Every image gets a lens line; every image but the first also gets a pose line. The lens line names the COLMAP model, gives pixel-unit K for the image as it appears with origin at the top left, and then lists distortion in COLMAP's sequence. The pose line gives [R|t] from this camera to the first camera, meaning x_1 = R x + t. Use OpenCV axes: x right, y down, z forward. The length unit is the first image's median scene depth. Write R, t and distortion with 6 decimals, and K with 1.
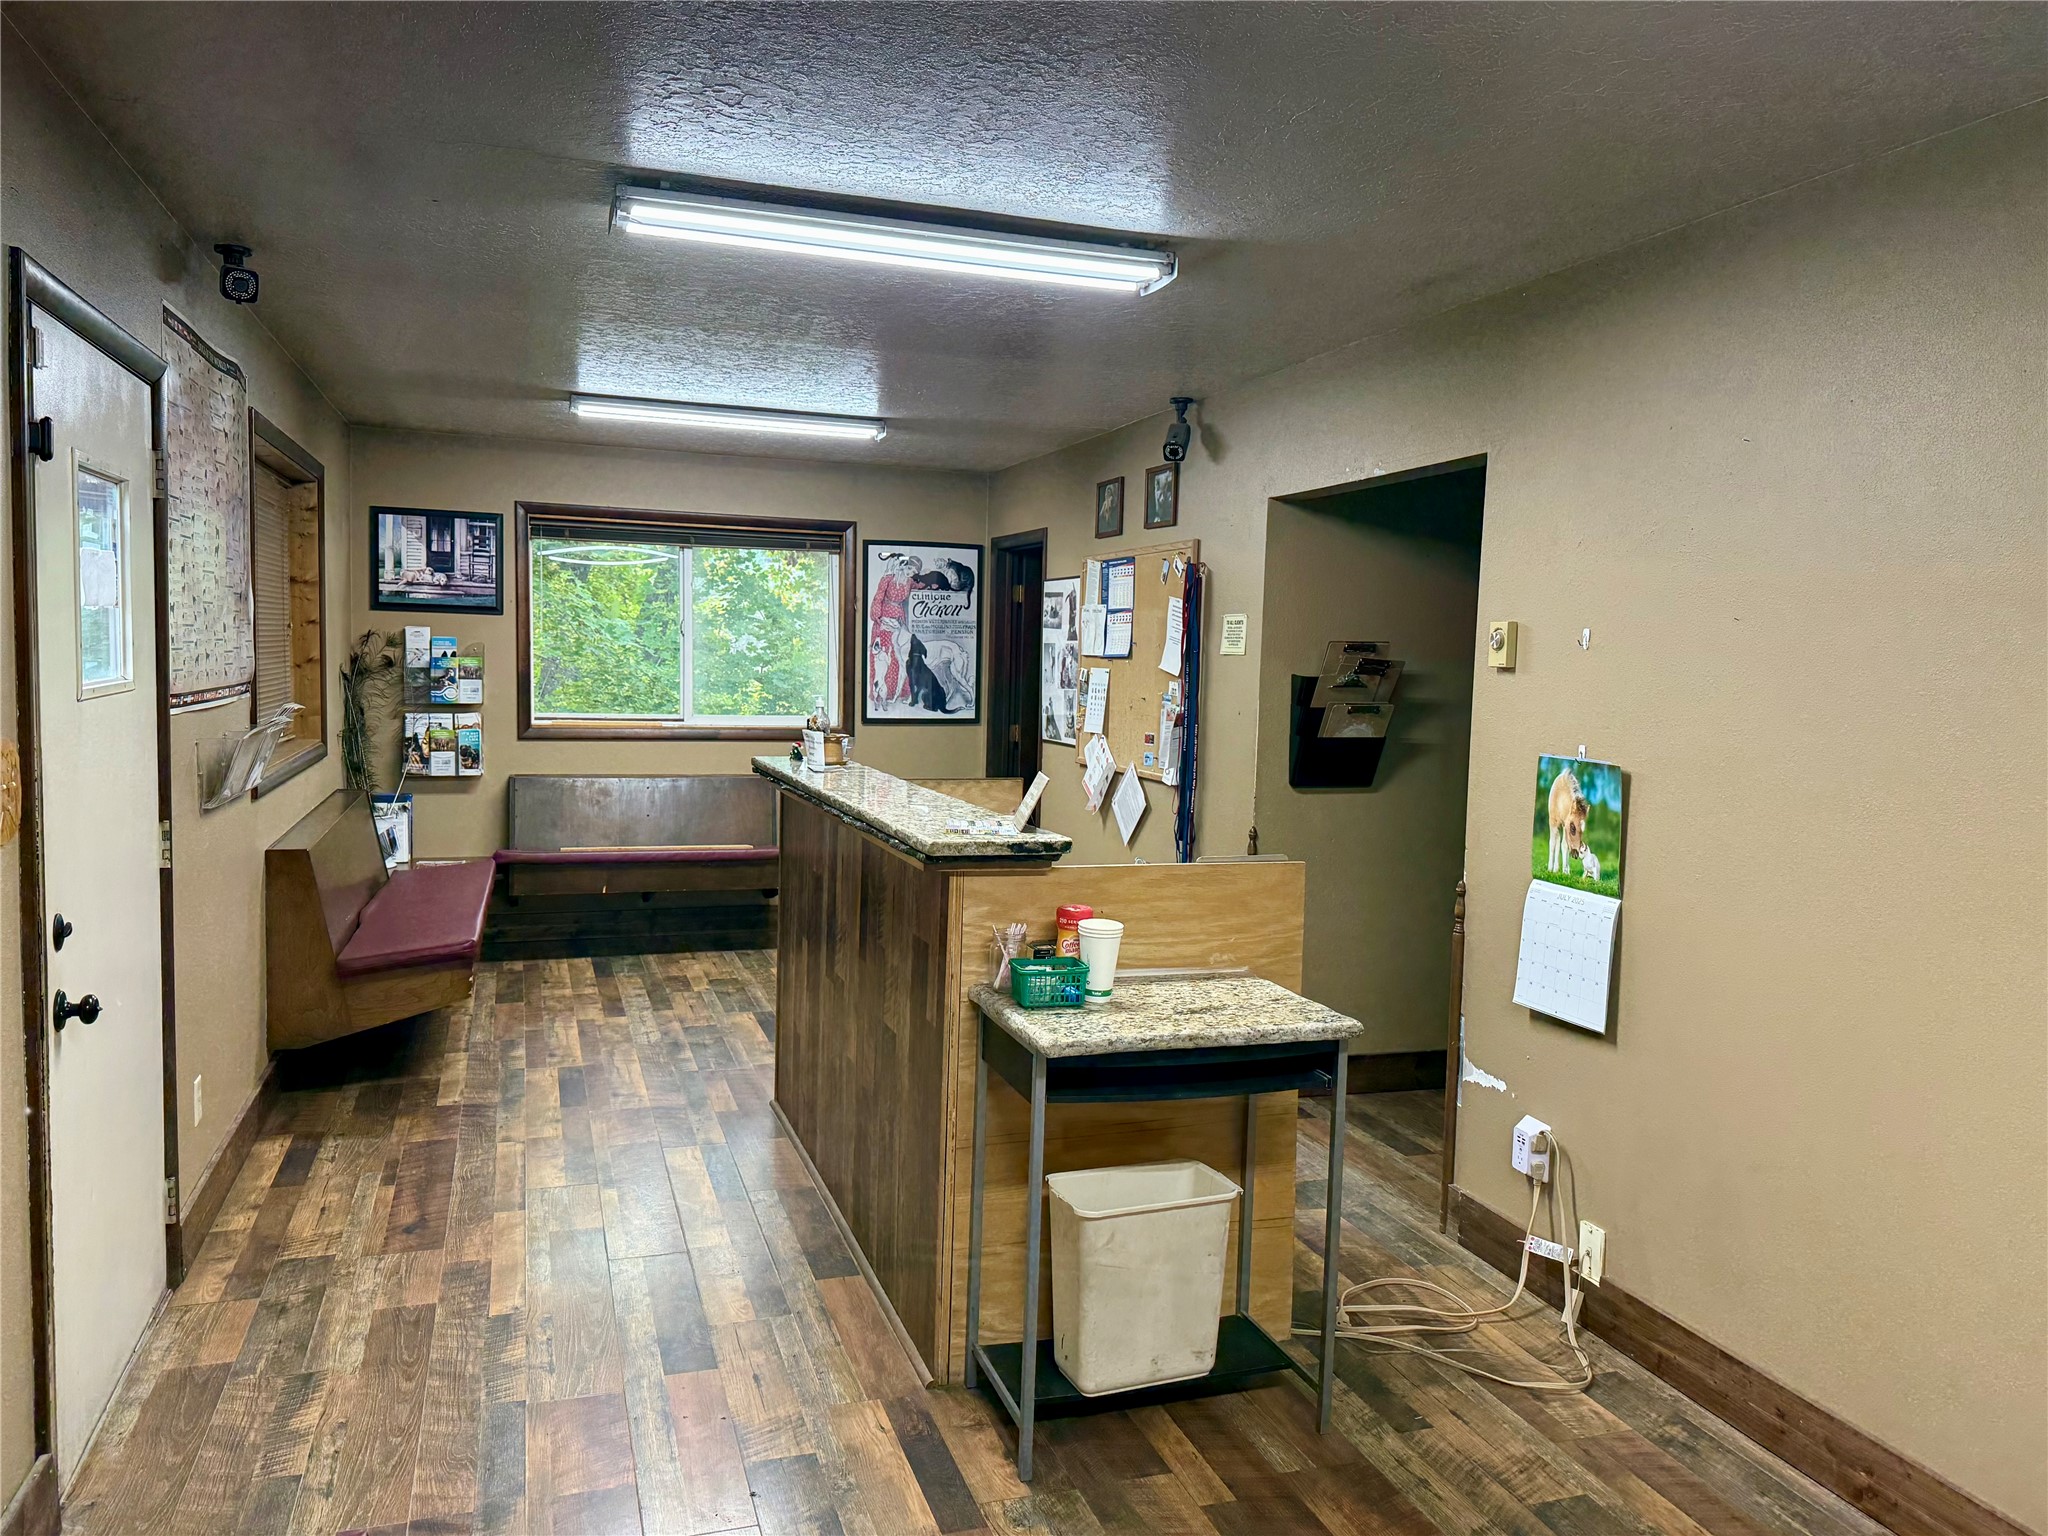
lens RADIAL K [[1478.8, 0, 1019.8], [0, 1478.8, 763.7], [0, 0, 1]] dist [0.004877, -0.004768]
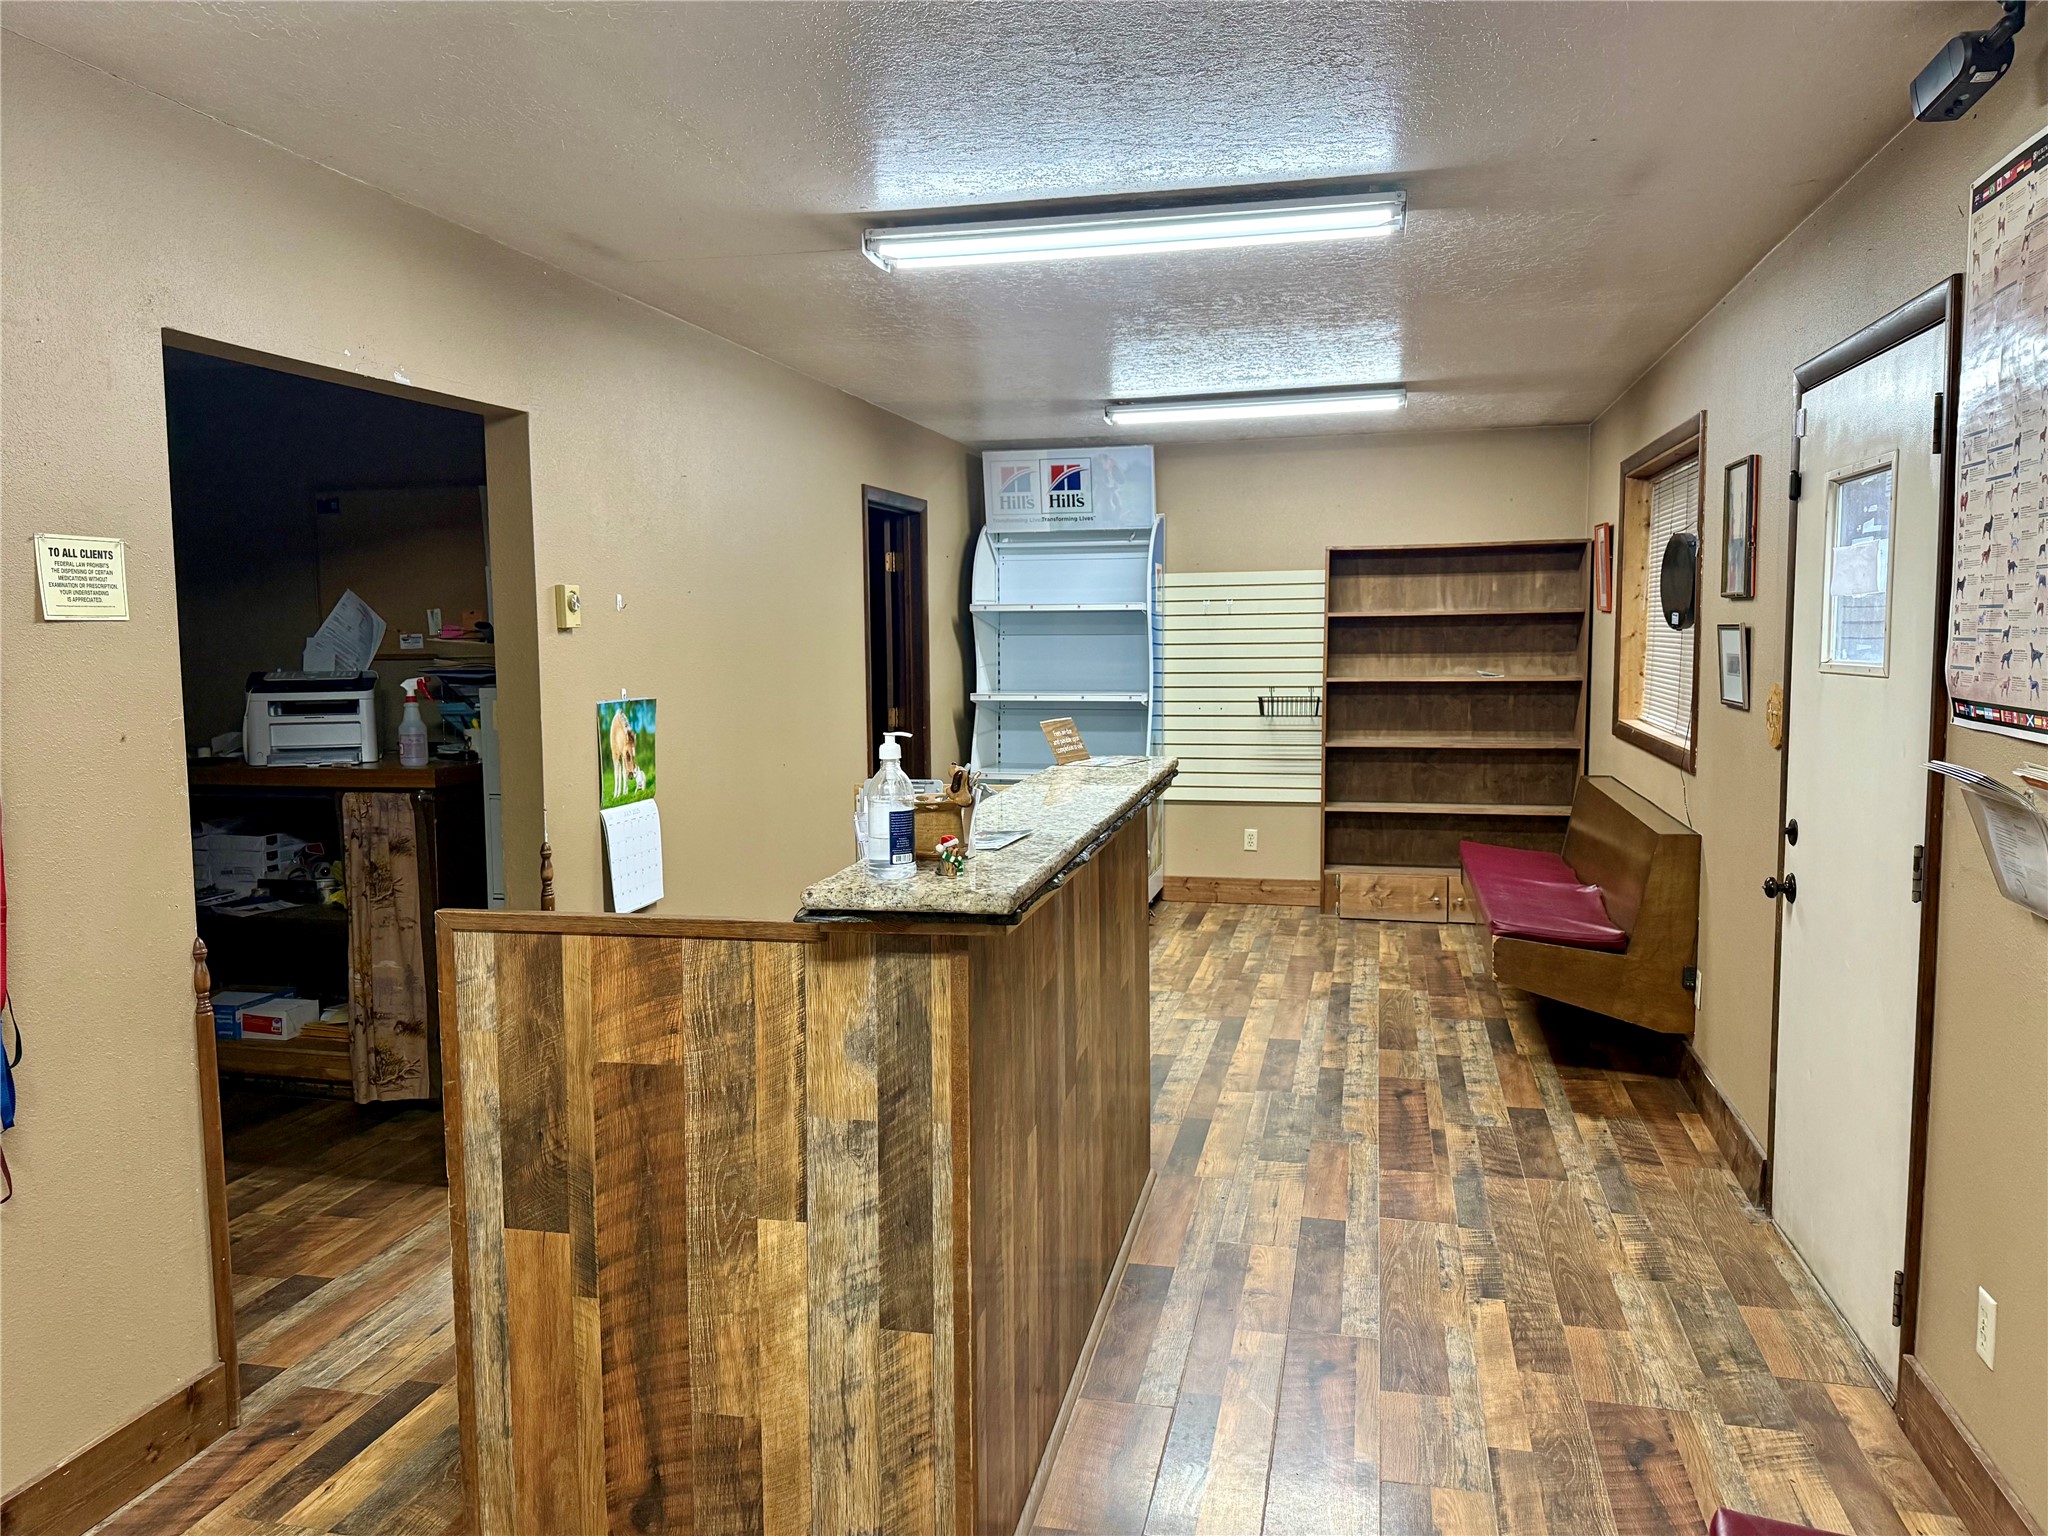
lens RADIAL K [[1478.8, 0, 1017.6], [0, 1478.8, 764.8], [0, 0, 1]] dist [0.004877, -0.004768]
pose [[-0.848768, -0.069424, 0.524188, -0.563629], [0.031824, 0.982839, 0.181697, -0.166749], [-0.527807, 0.170900, -0.831993, 1.892215]]
